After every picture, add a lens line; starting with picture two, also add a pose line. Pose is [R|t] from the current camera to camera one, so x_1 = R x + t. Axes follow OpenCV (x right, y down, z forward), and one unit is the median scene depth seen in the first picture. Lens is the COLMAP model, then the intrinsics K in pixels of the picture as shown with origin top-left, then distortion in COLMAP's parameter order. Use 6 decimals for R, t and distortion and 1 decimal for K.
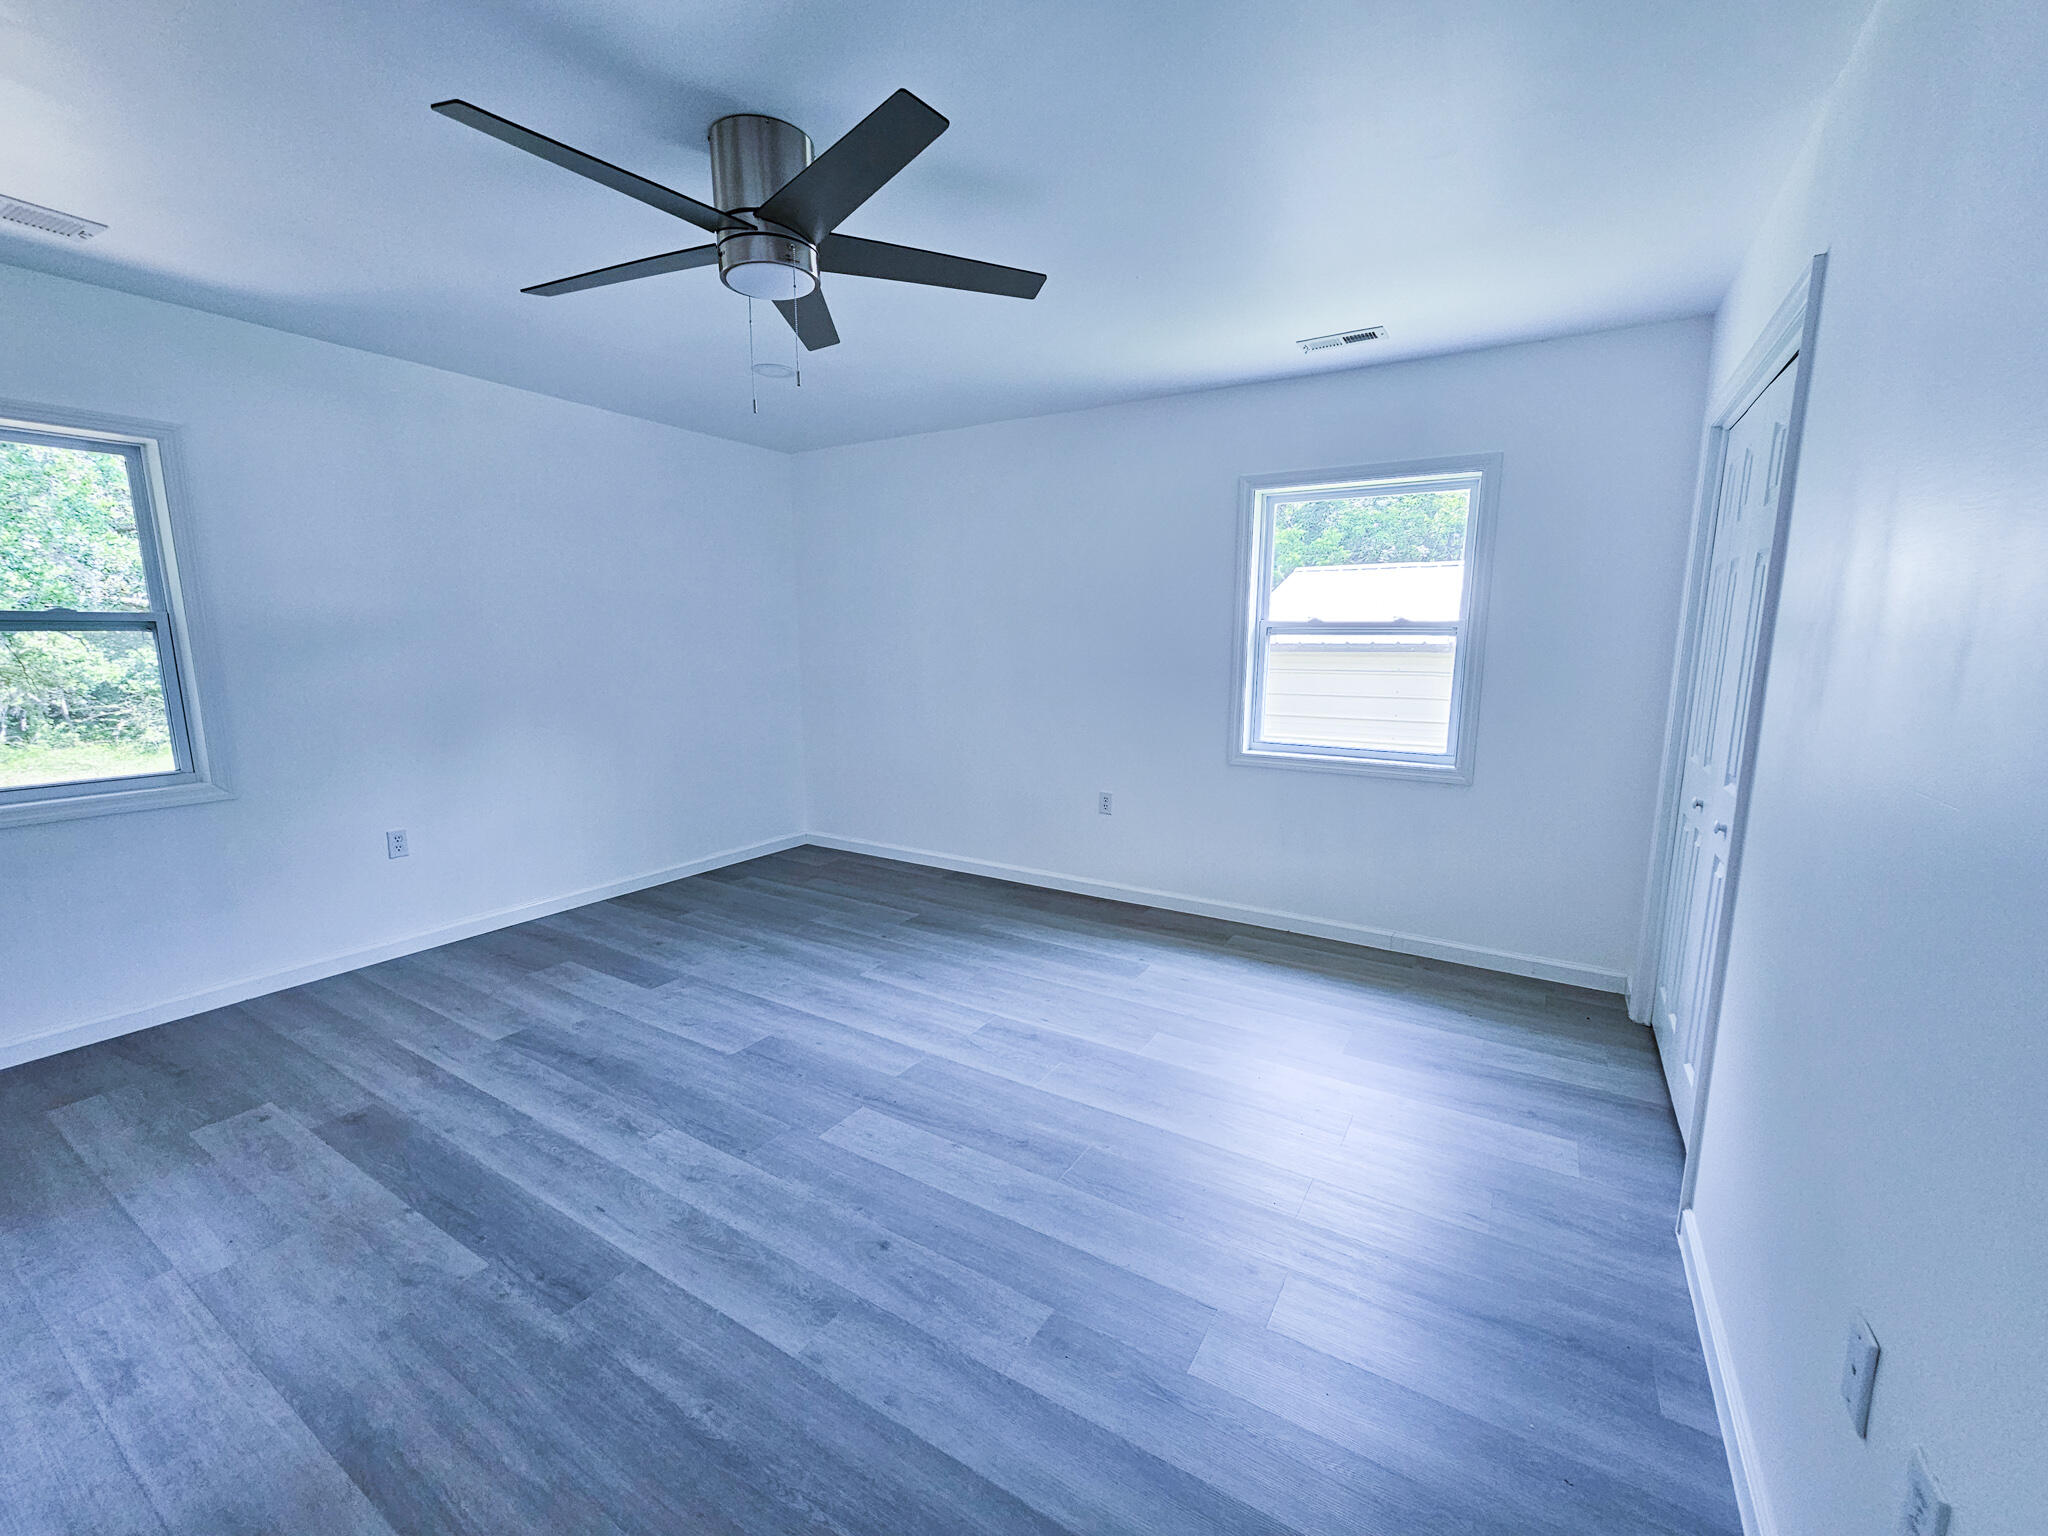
lens RADIAL K [[844.1, 0, 1012.7], [0, 844.1, 771.5], [0, 0, 1]] dist [-0.002745, 0.001851]
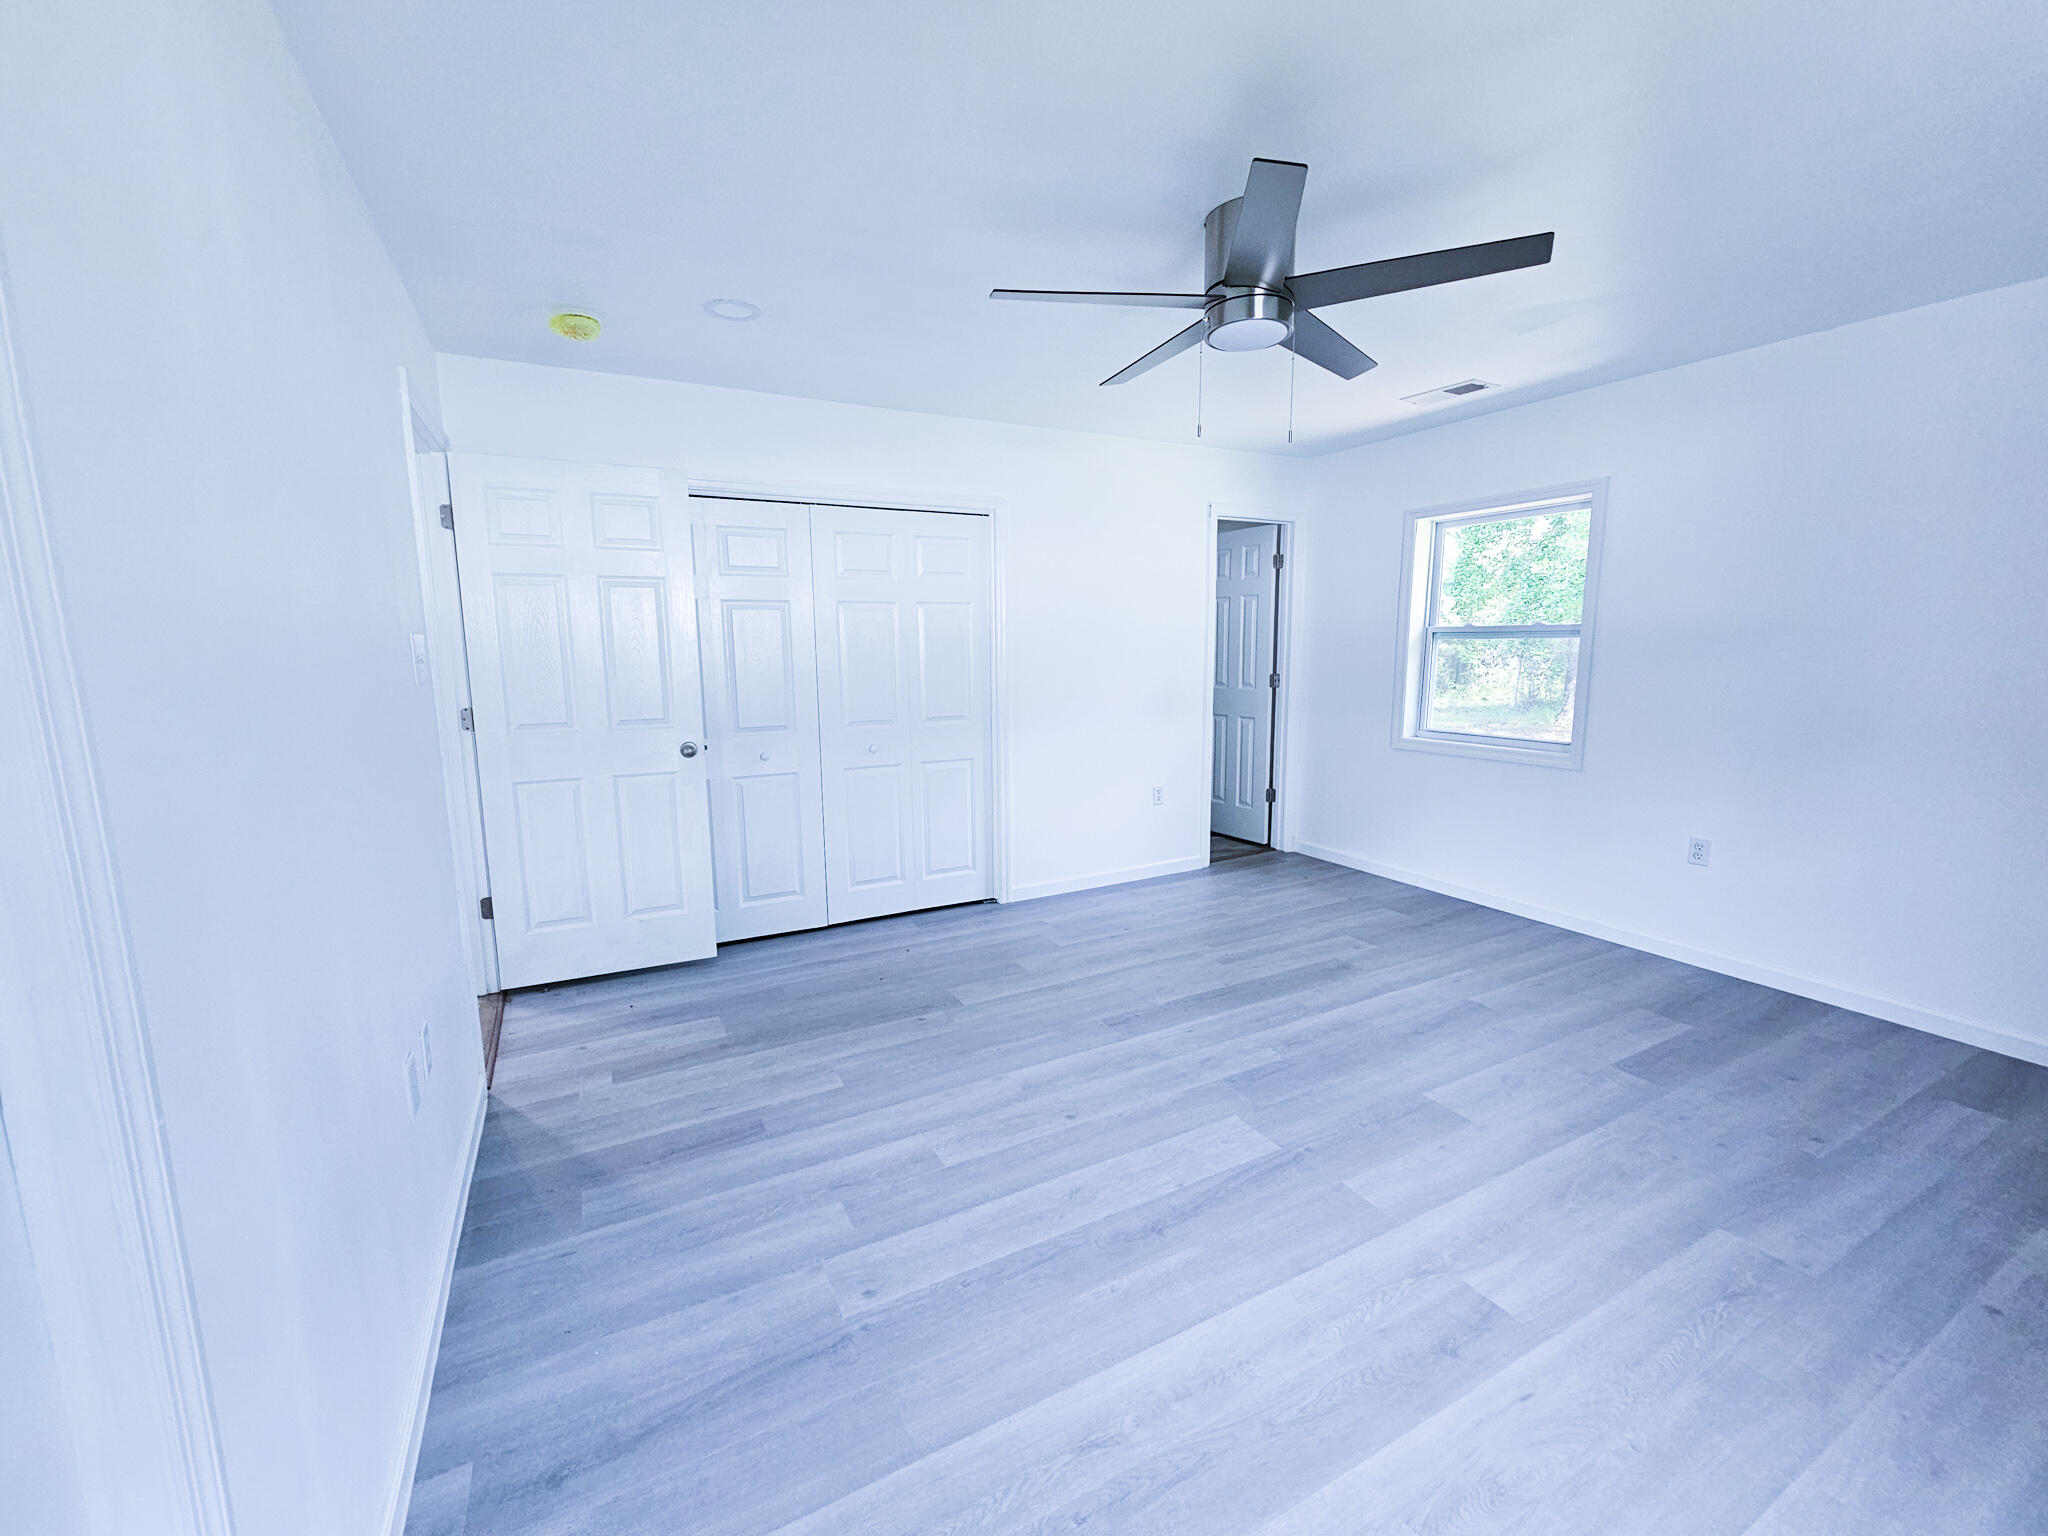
lens RADIAL K [[844.1, 0, 1017.9], [0, 844.1, 770.3], [0, 0, 1]] dist [-0.002745, 0.001851]
pose [[-0.505898, 0.136776, -0.851680, 0.616285], [-0.127967, 0.964523, 0.230911, -0.161468], [0.853048, 0.225805, -0.470447, 0.953383]]
